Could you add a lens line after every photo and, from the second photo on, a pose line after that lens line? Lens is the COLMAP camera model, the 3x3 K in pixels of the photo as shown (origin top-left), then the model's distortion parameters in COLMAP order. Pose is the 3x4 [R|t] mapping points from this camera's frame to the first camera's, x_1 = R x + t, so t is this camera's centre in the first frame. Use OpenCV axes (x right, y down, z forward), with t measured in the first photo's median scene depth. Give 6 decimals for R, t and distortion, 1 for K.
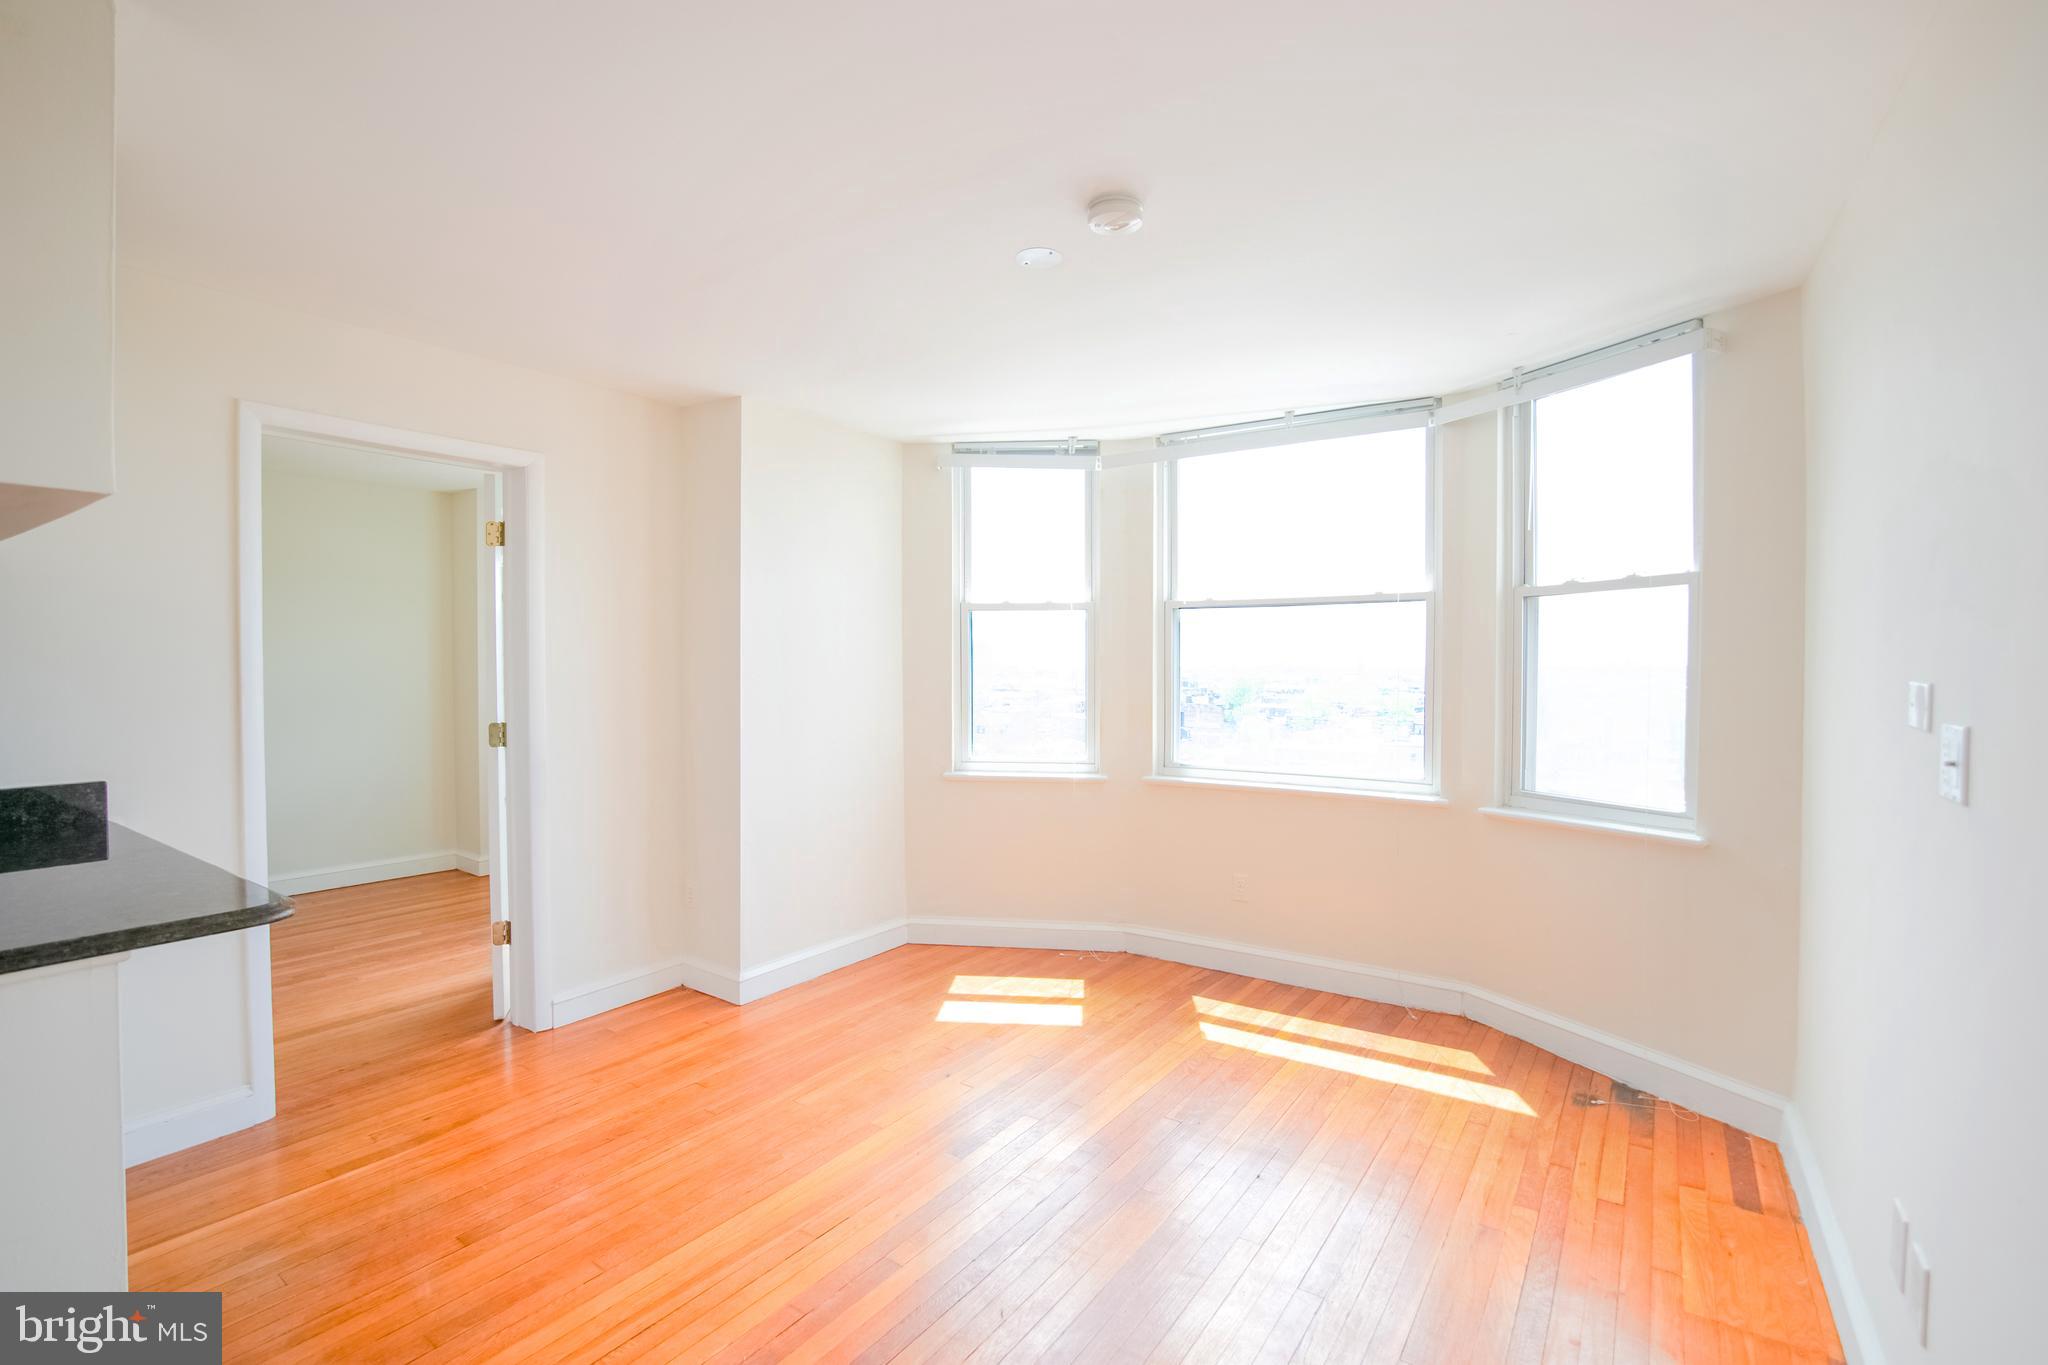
lens RADIAL K [[914.3, 0, 1029.3], [0, 914.3, 676.7], [0, 0, 1]] dist [-0.032366, 0.006867]
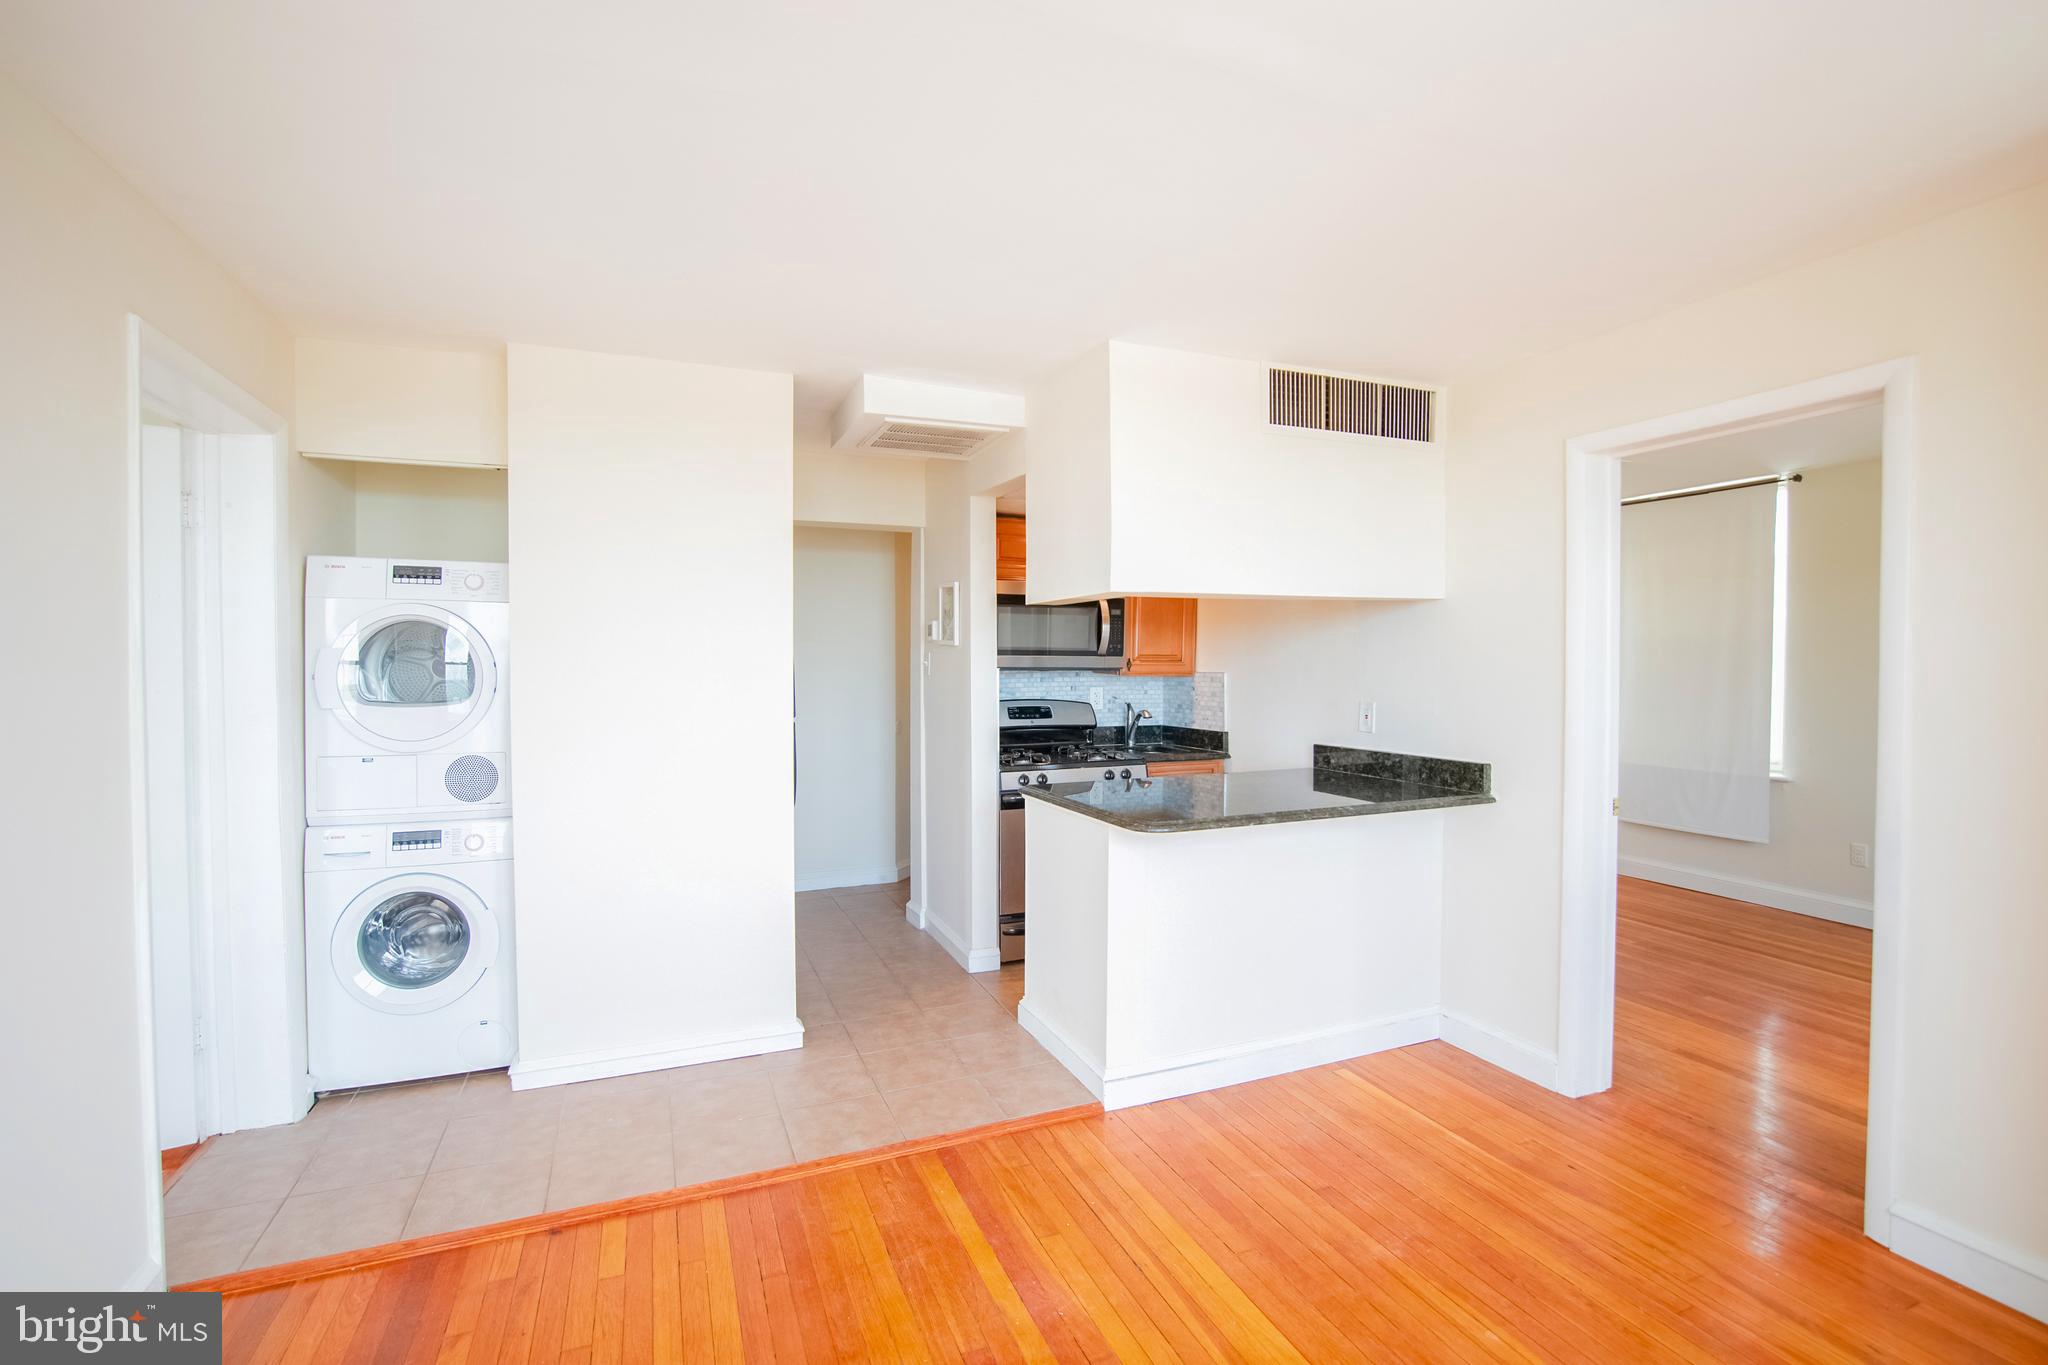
lens RADIAL K [[914.3, 0, 1029.3], [0, 914.3, 676.7], [0, 0, 1]] dist [-0.032366, 0.006867]
pose [[-0.543676, 0.015513, -0.839152, 0.471786], [-0.012483, 0.999569, 0.026566, -0.040052], [0.839203, 0.024918, -0.543248, 1.176364]]
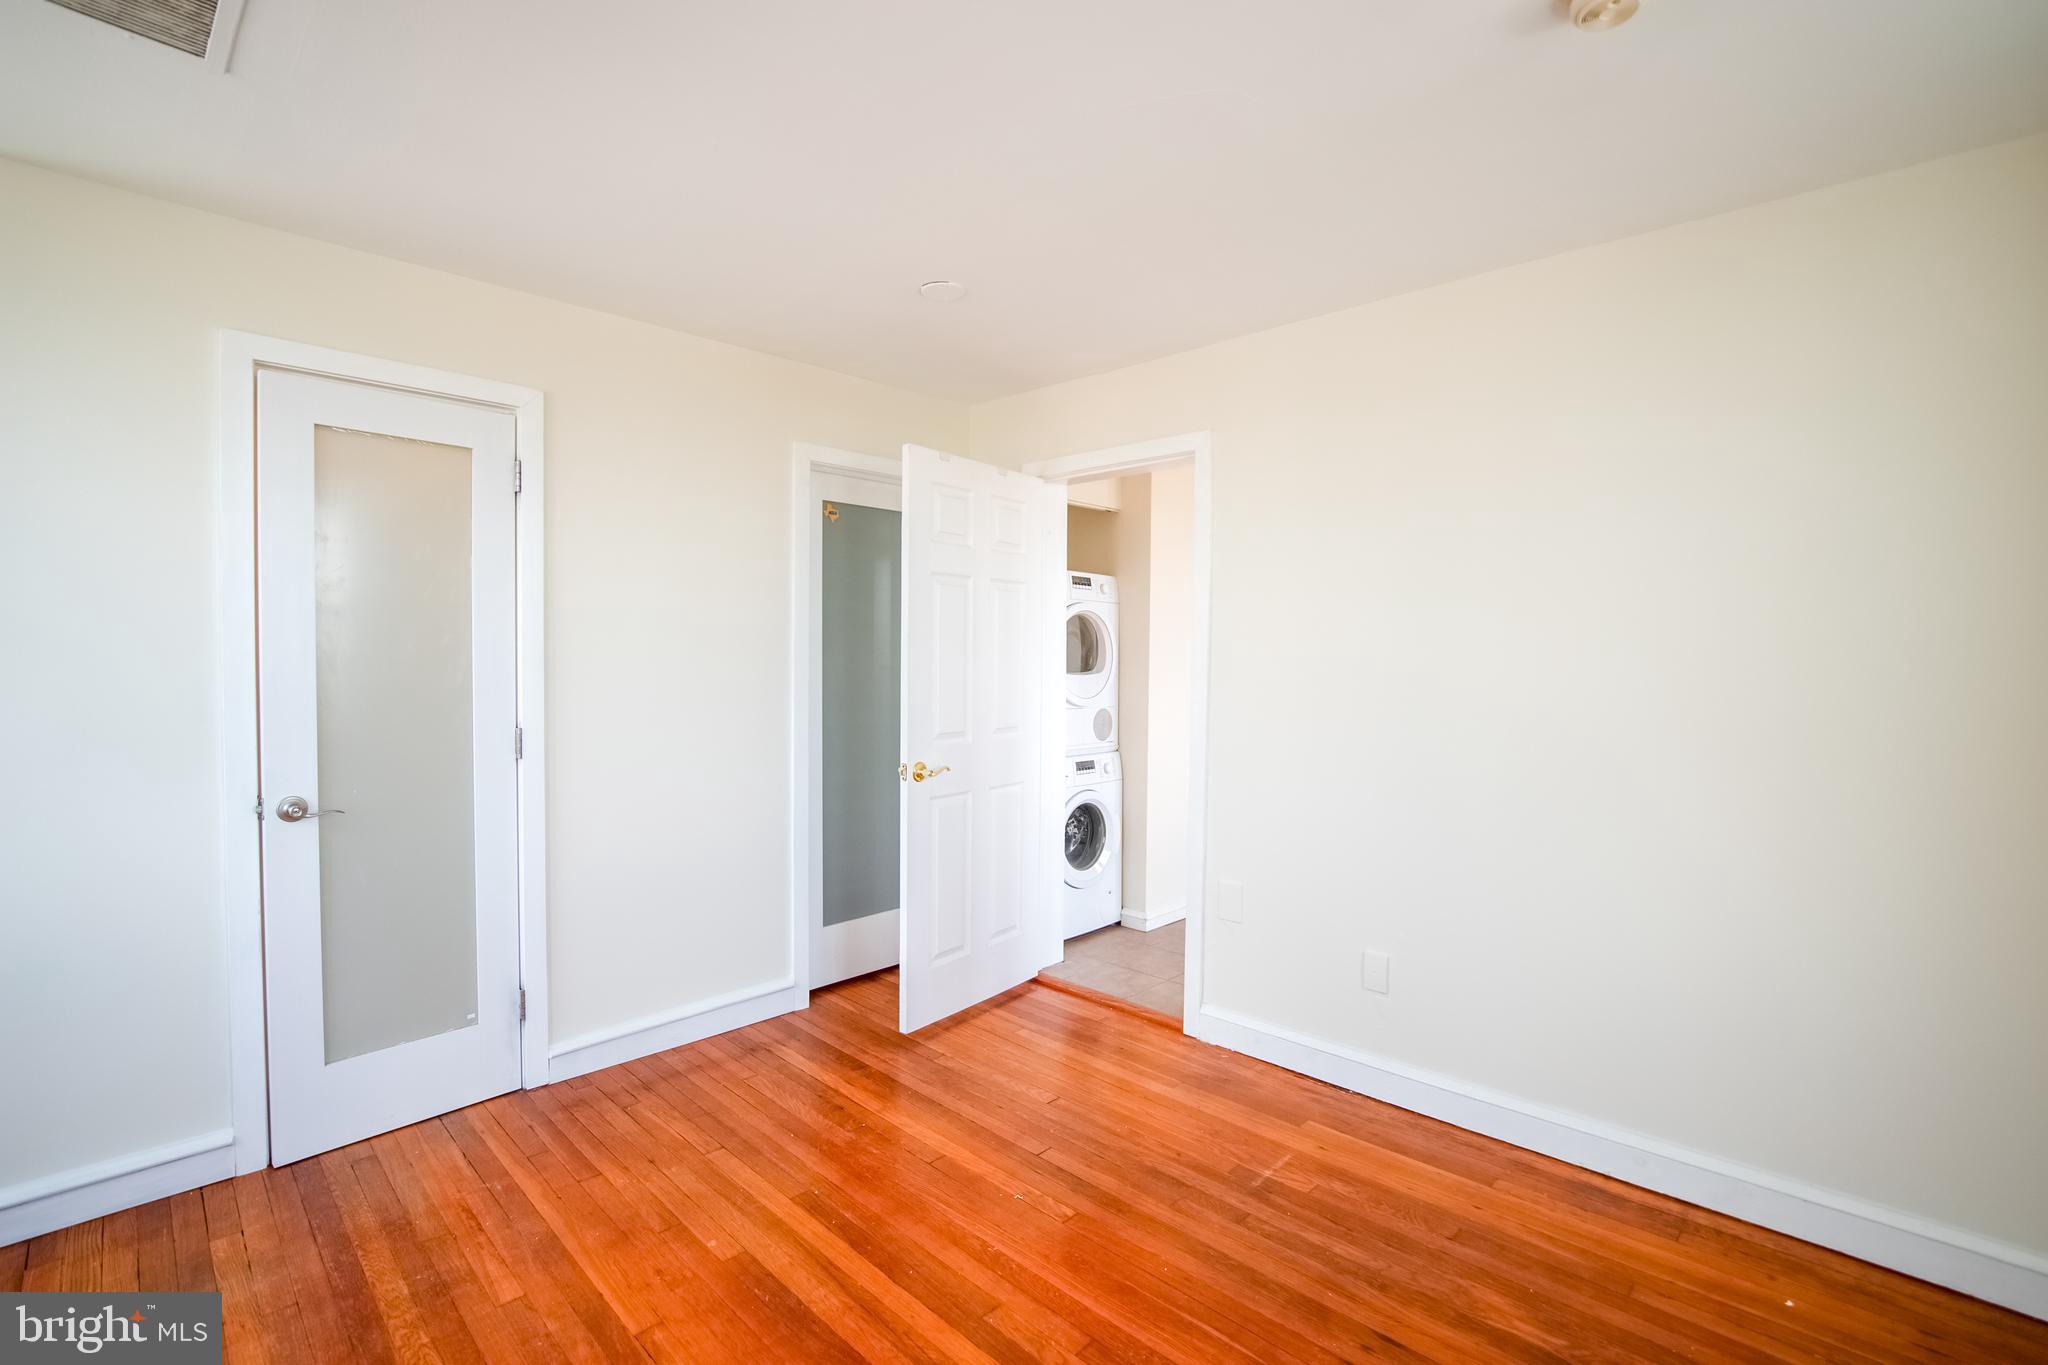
lens RADIAL K [[903.9, 0, 1024.0], [0, 903.9, 682.5], [0, 0, 1]] dist [-0.026509, 0.000069]
pose [[-0.180368, 0.023820, -0.983311, 1.695406], [-0.025182, 0.999267, 0.028826, 0.012766], [0.983277, 0.029961, -0.179636, -0.023055]]
